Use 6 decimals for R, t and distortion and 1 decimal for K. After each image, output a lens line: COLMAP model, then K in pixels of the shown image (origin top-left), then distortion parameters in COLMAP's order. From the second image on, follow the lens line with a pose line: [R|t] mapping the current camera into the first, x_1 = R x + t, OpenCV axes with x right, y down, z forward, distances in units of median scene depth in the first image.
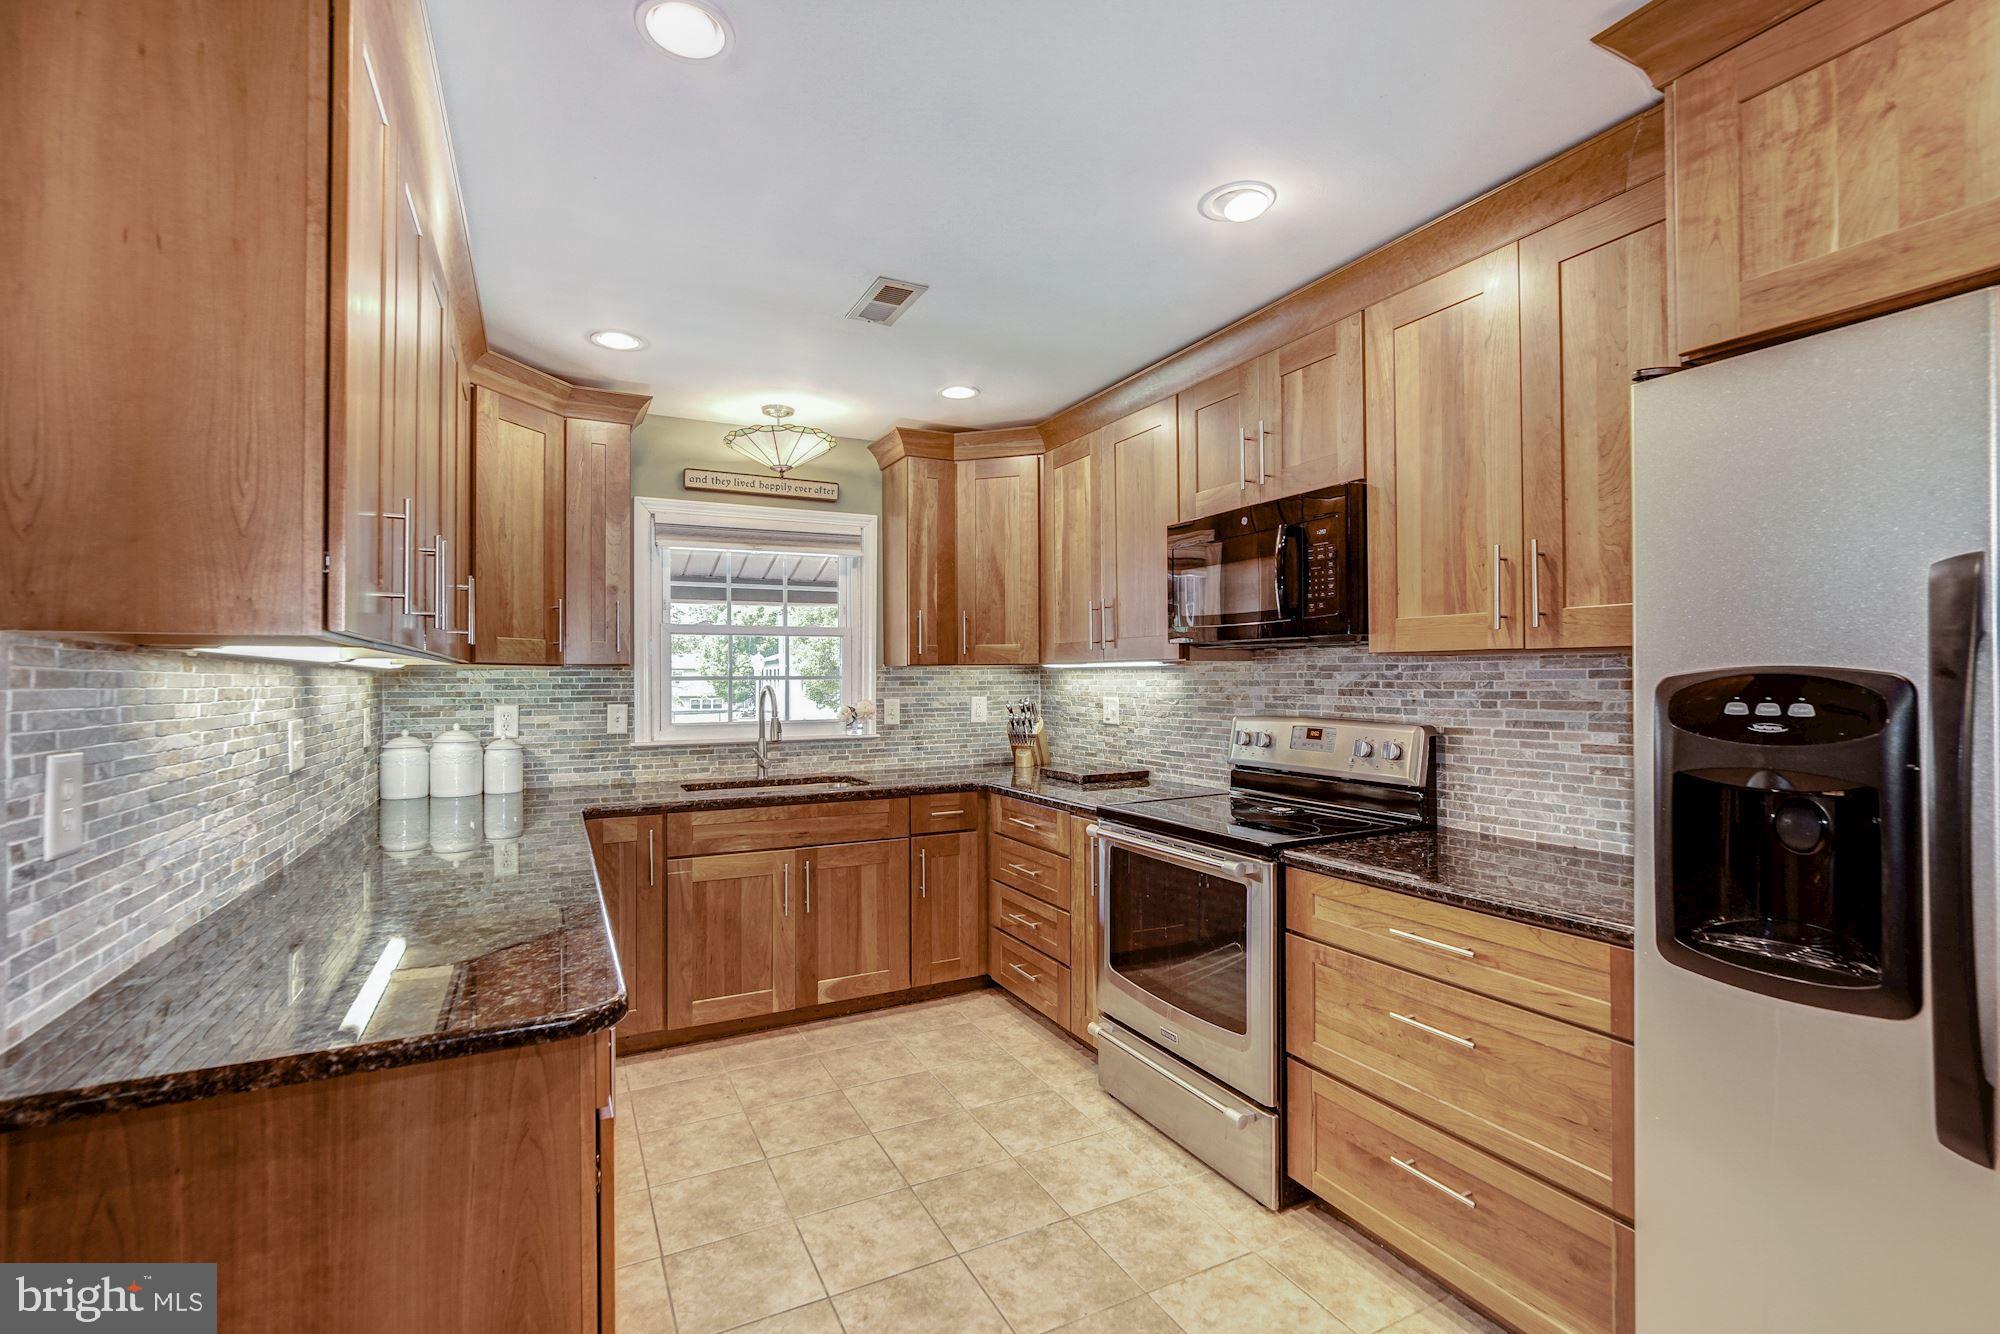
lens RADIAL K [[879.7, 0, 992.8], [0, 879.7, 672.0], [0, 0, 1]] dist [-0.022314, 0.008450]
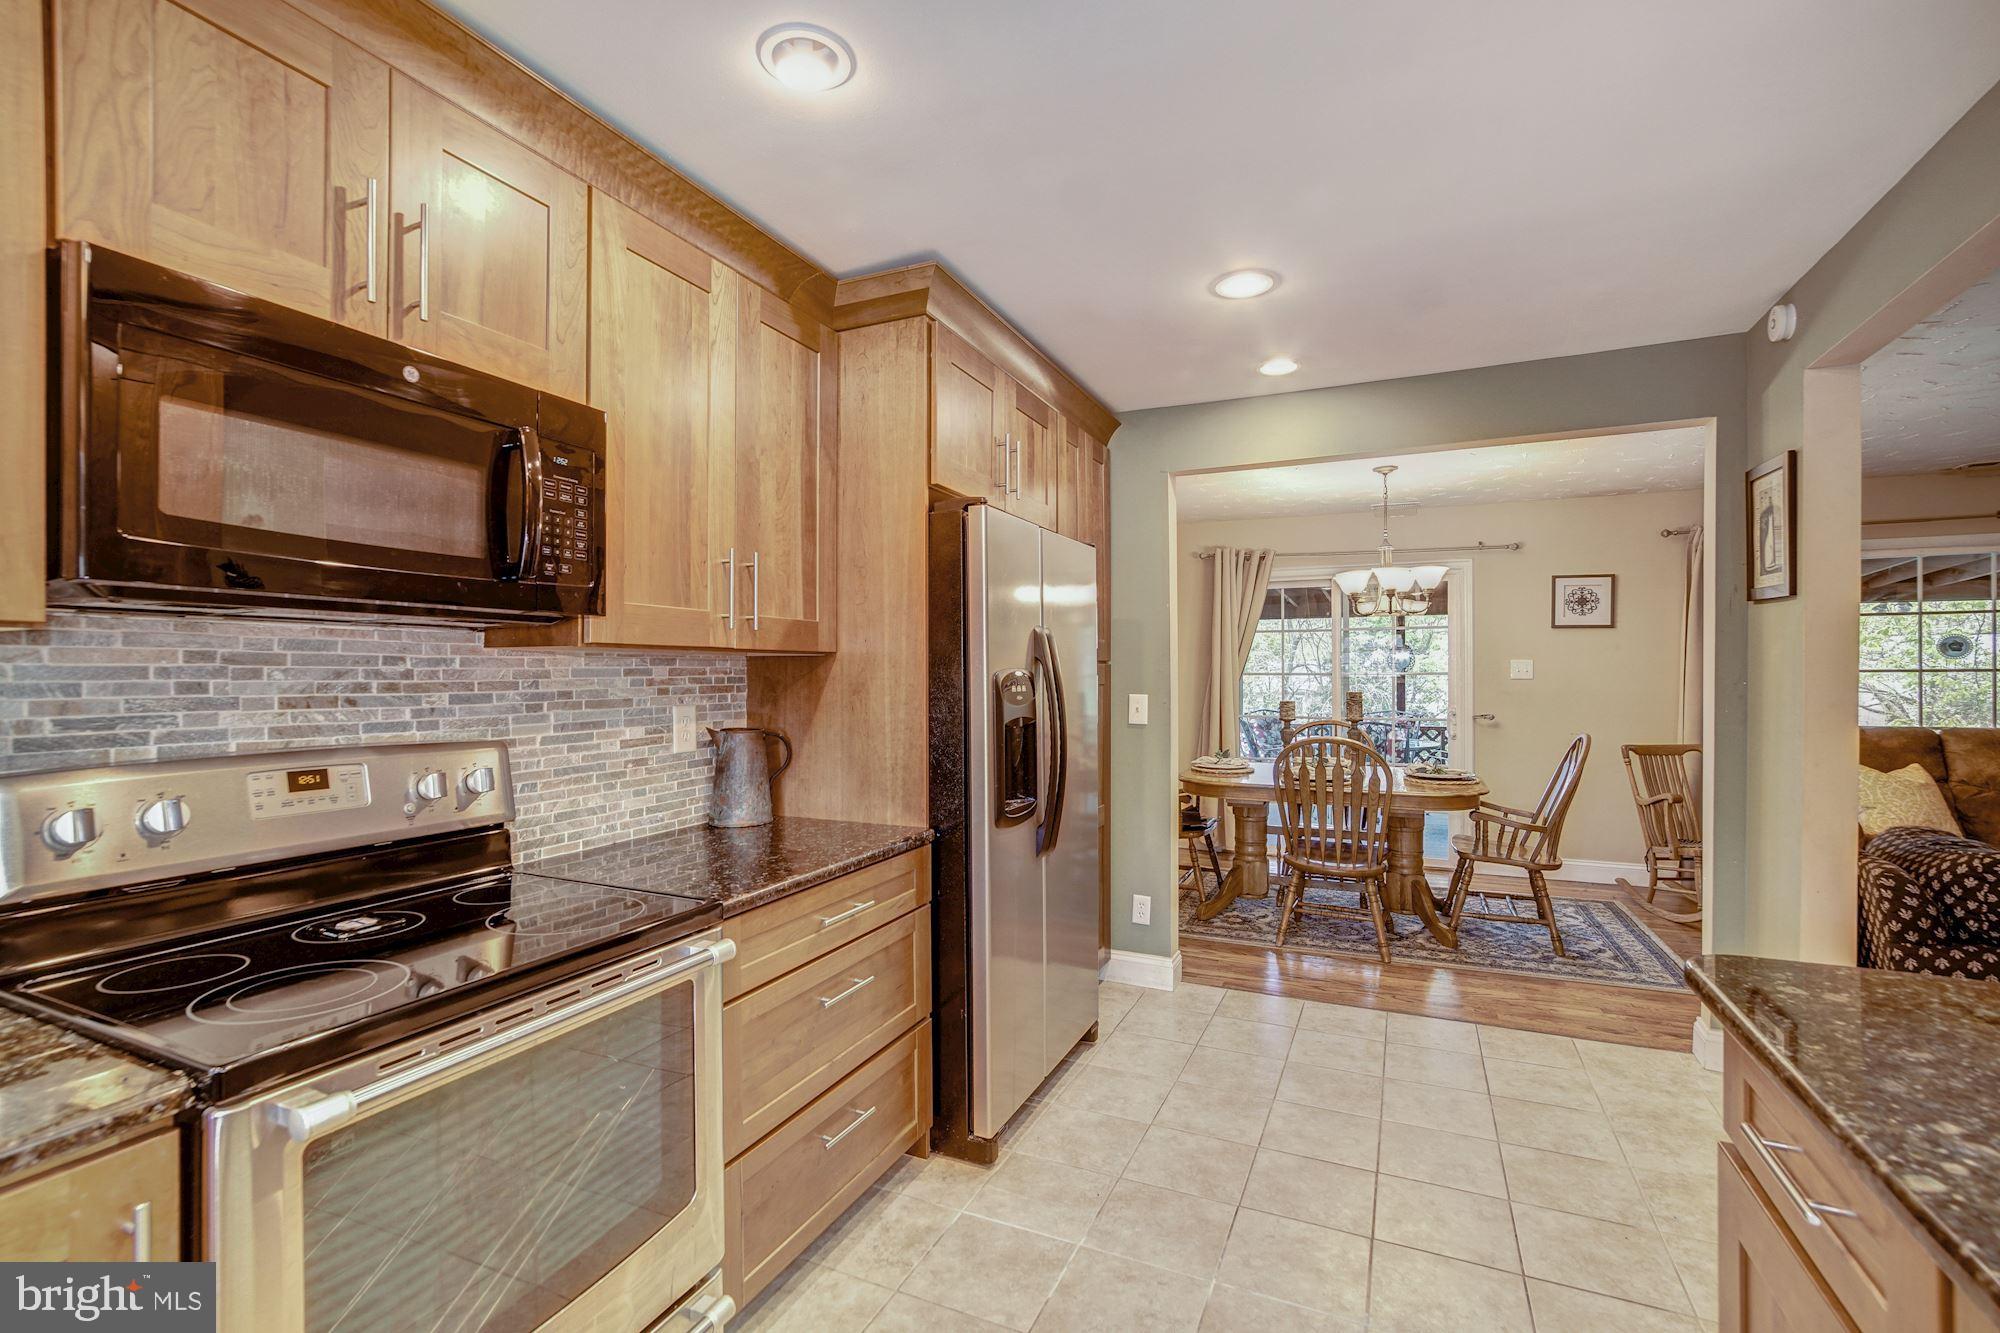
lens RADIAL K [[879.7, 0, 992.8], [0, 879.7, 671.5], [0, 0, 1]] dist [-0.022314, 0.008450]
pose [[-0.614113, 0.007961, 0.789178, -0.278882], [0.000926, 0.999956, -0.009367, 0.007838], [-0.789218, -0.005021, -0.614093, 0.877154]]
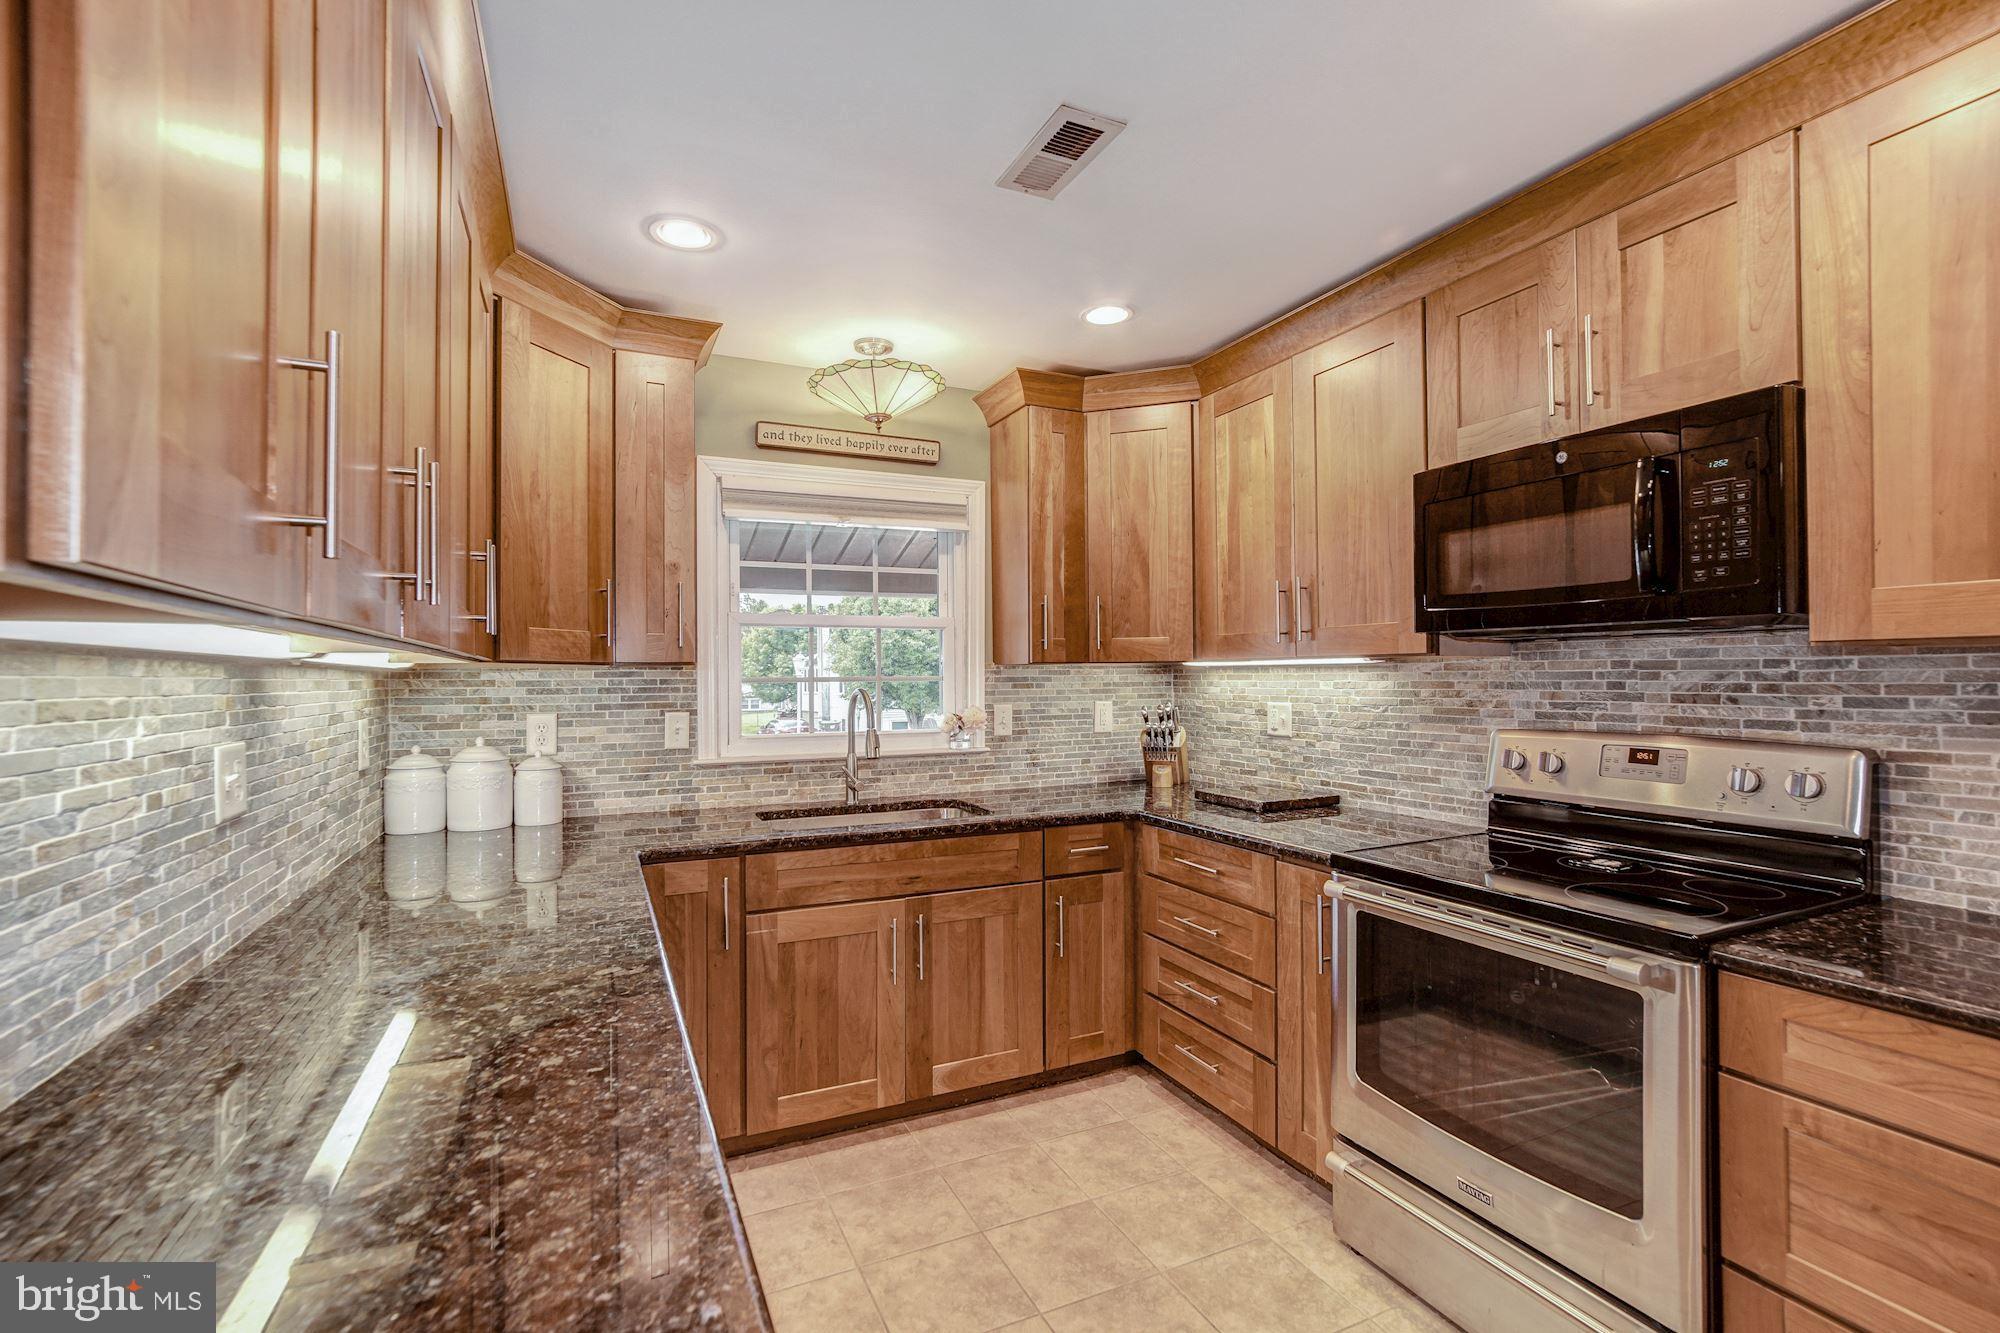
lens RADIAL K [[879.7, 0, 992.8], [0, 879.7, 671.5], [0, 0, 1]] dist [-0.022314, 0.008450]
pose [[0.999277, -0.001852, -0.037972, -0.122960], [0.001846, 0.999998, -0.000198, 0.000068], [0.037972, 0.000128, 0.999279, 0.233712]]
